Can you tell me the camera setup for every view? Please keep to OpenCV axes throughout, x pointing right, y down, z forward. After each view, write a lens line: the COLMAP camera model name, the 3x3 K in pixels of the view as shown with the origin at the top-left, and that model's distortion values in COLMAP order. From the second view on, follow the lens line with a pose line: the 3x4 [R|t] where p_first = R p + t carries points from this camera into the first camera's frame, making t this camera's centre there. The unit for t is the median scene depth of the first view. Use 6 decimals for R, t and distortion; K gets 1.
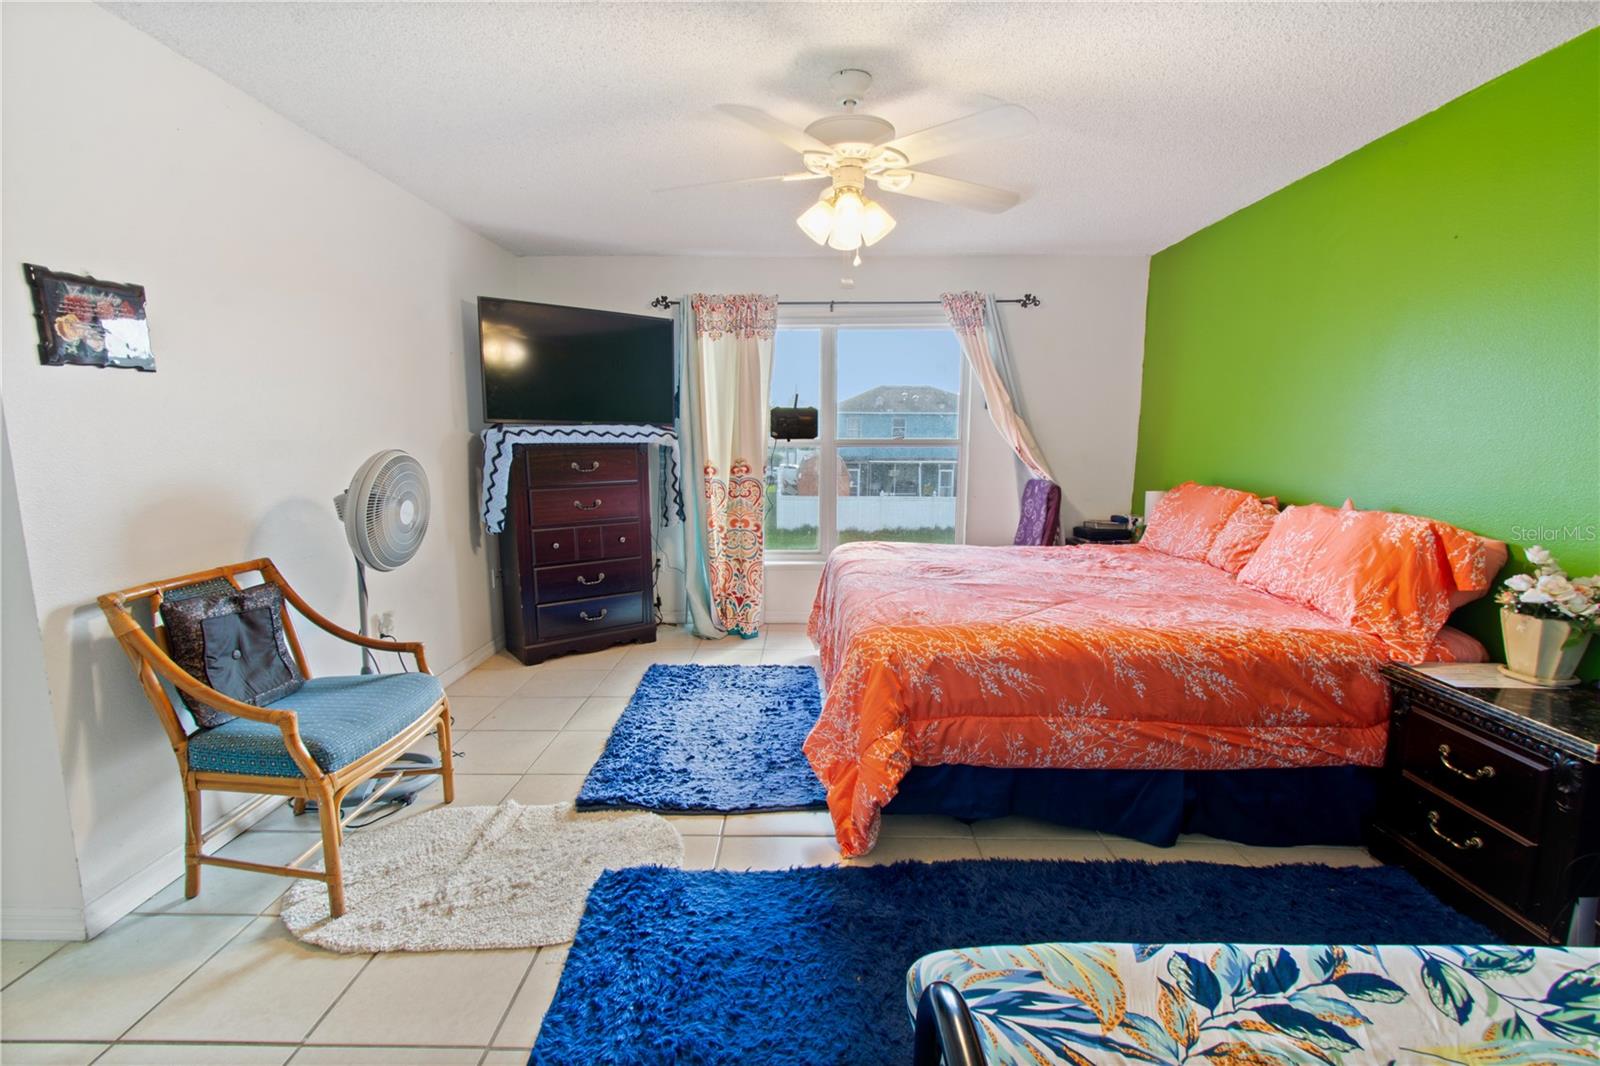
lens RADIAL K [[712.3, 0, 793.6], [0, 712.3, 538.1], [0, 0, 1]] dist [0.005360, -0.002009]
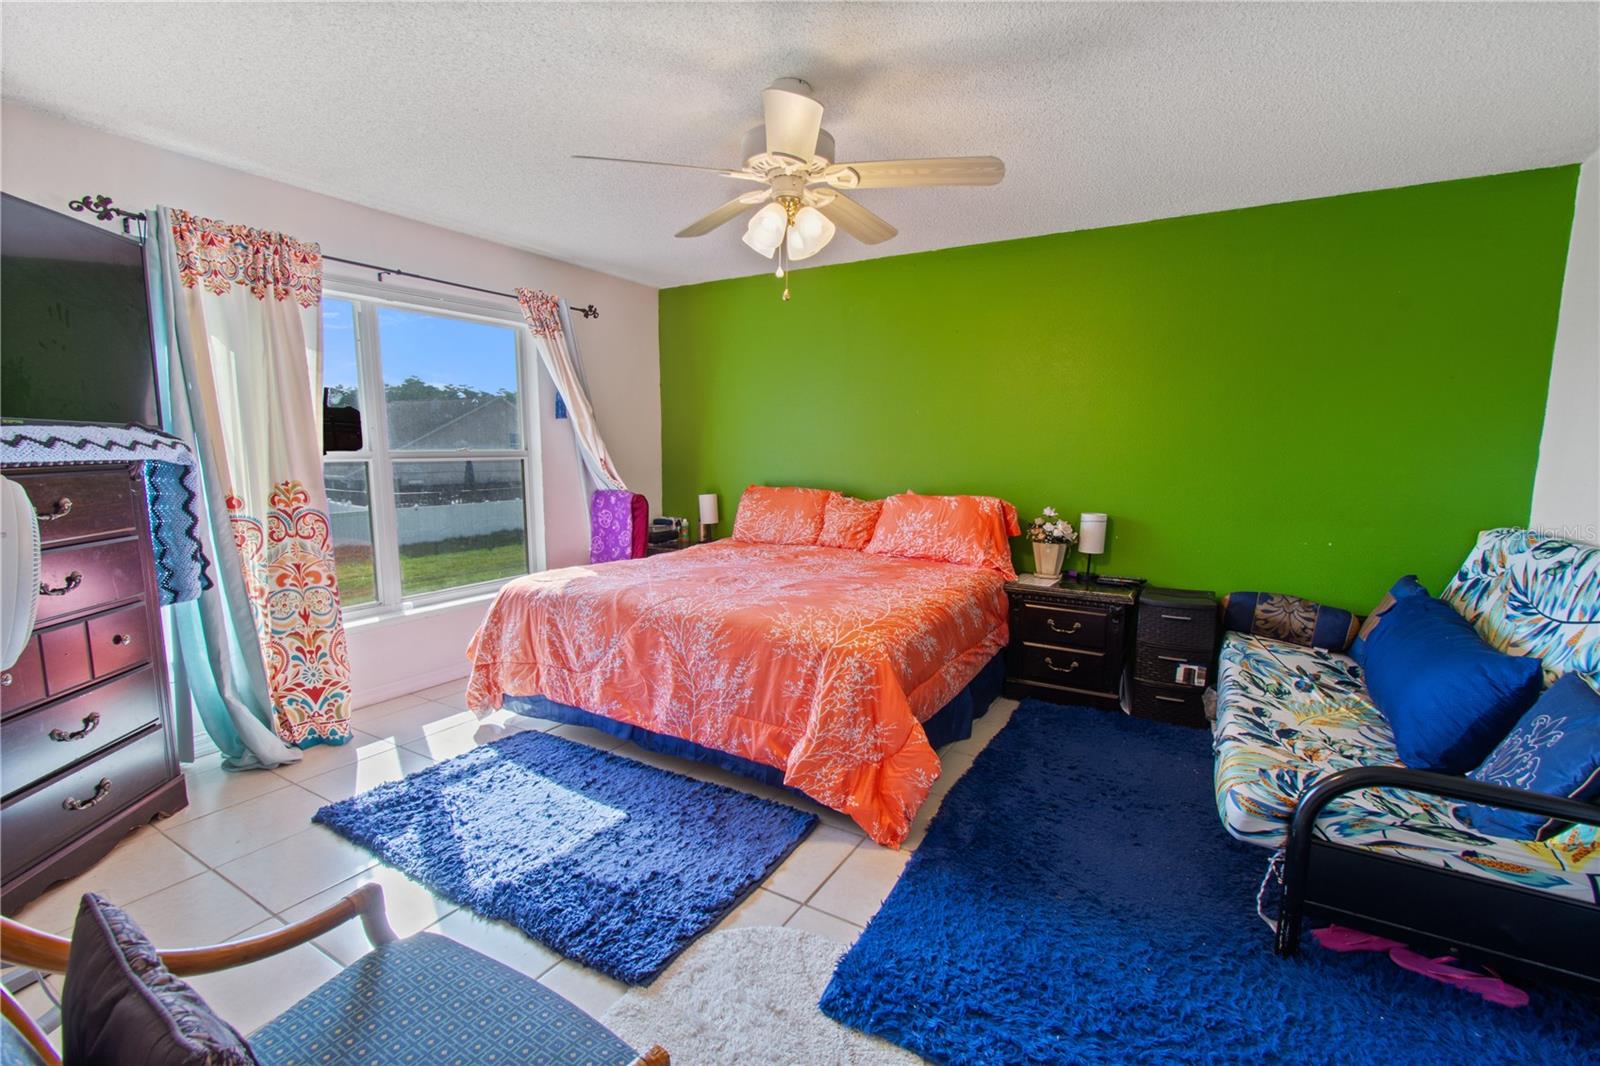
lens RADIAL K [[712.3, 0, 790.9], [0, 712.3, 539.0], [0, 0, 1]] dist [0.005360, -0.002009]
pose [[0.502466, -0.110048, 0.857565, -0.421966], [0.118926, 0.991236, 0.057520, -0.042544], [-0.856379, 0.073085, 0.511150, 0.275147]]
